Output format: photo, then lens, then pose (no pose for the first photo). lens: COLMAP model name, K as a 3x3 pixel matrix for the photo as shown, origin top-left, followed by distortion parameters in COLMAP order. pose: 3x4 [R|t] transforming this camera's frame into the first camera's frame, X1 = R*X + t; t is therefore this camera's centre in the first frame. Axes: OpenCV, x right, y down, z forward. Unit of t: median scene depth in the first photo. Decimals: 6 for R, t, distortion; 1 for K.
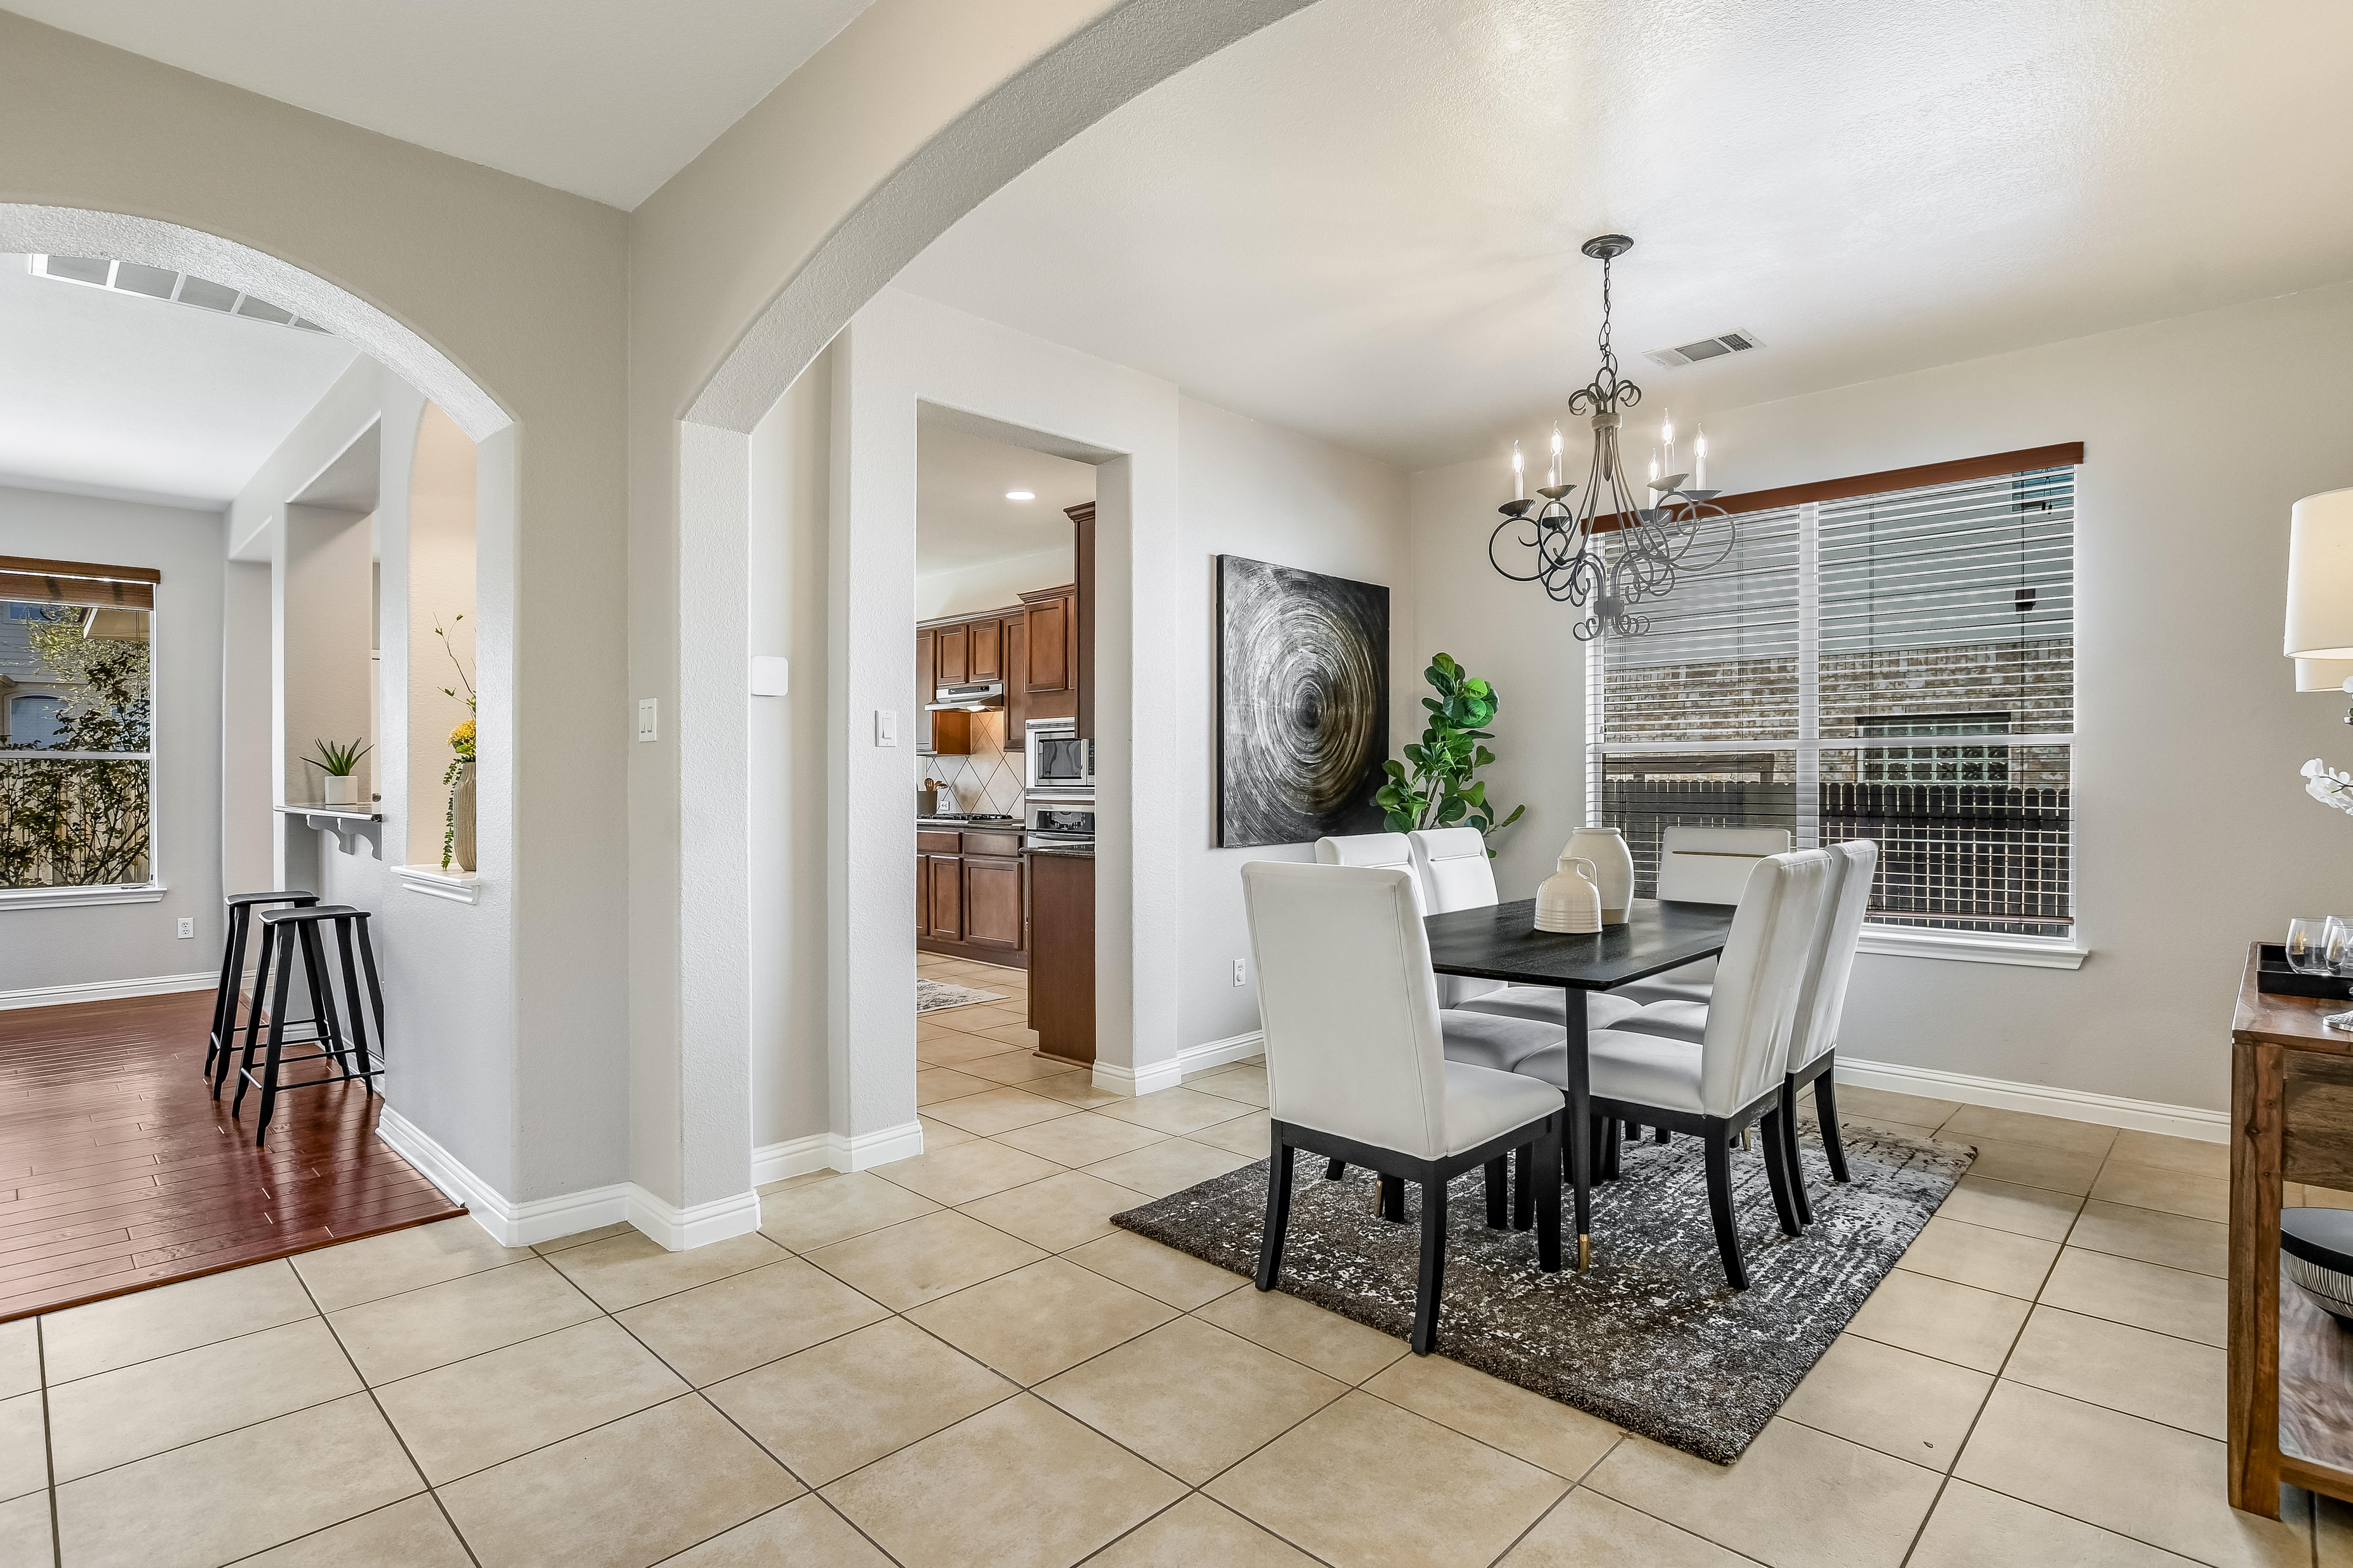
lens RADIAL K [[1180.0, 0, 1169.6], [0, 1180.0, 783.7], [0, 0, 1]] dist [-0.006534, -0.007105]
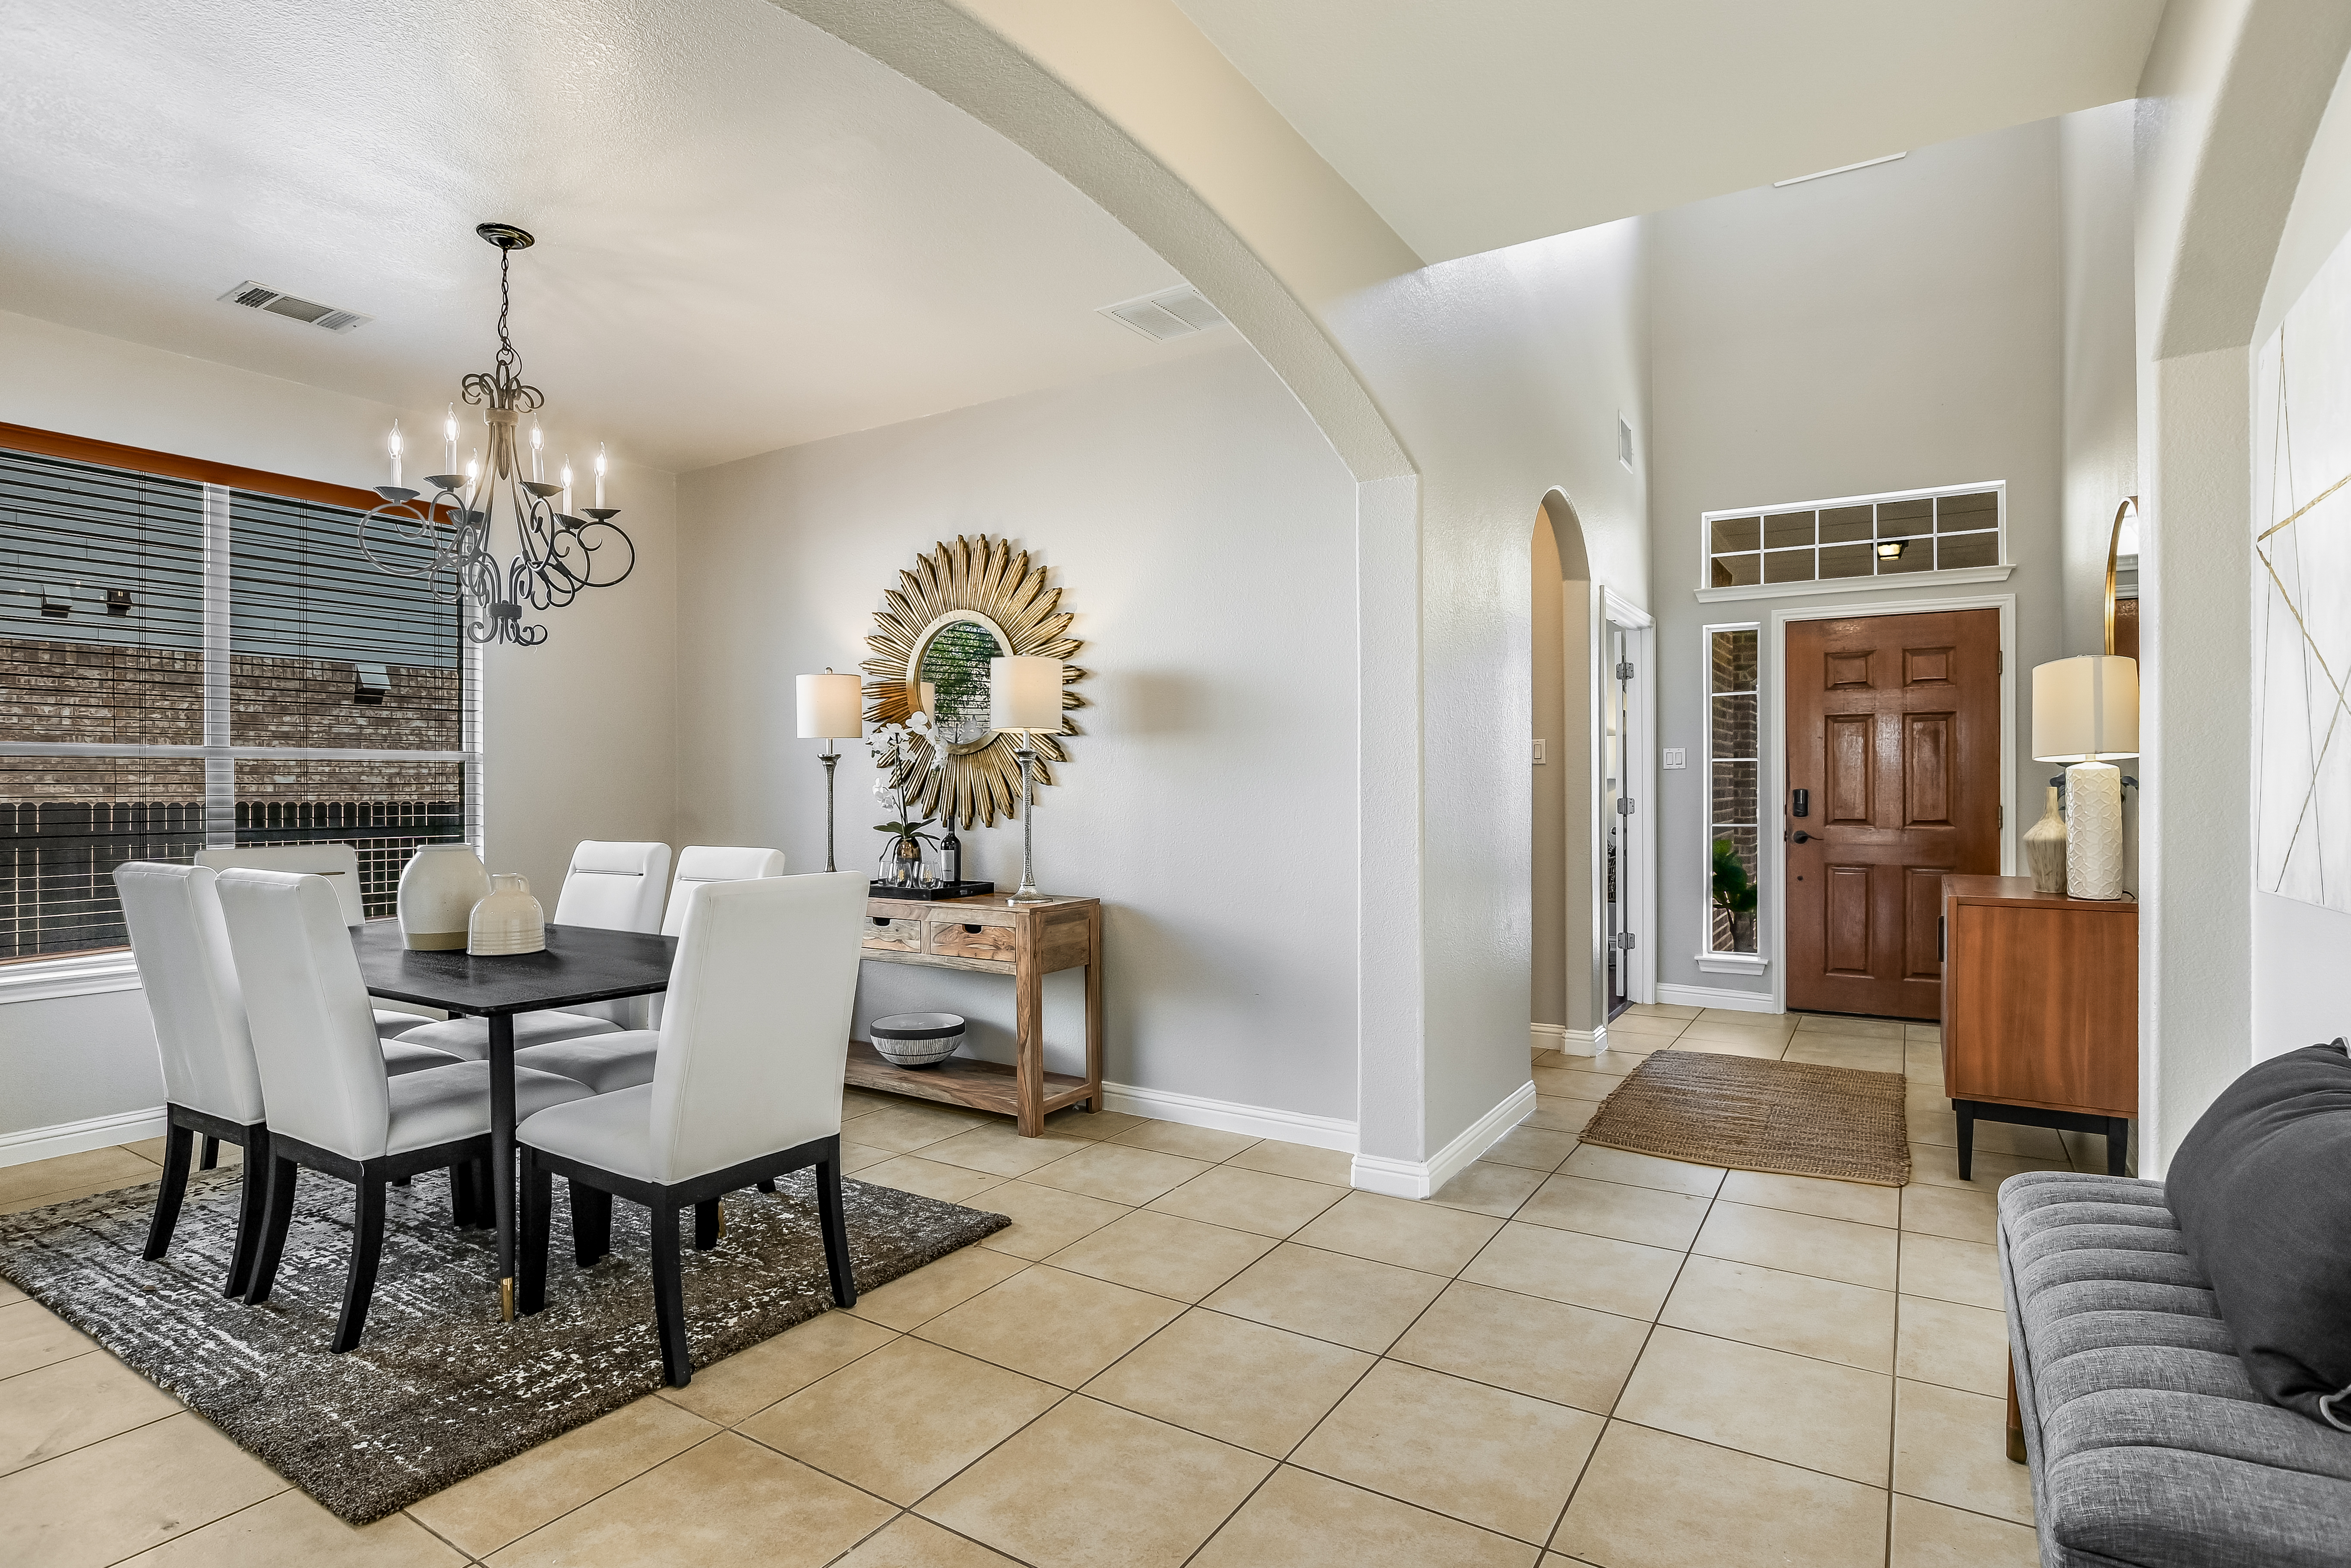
lens RADIAL K [[1179.0, 0, 1168.6], [0, 1179.0, 783.7], [0, 0, 1]] dist [-0.006534, -0.007105]
pose [[-0.215069, 0.006878, 0.976575, -0.851492], [0.005893, 0.999966, -0.005745, 0.000682], [-0.976581, 0.004520, -0.215103, 0.858225]]
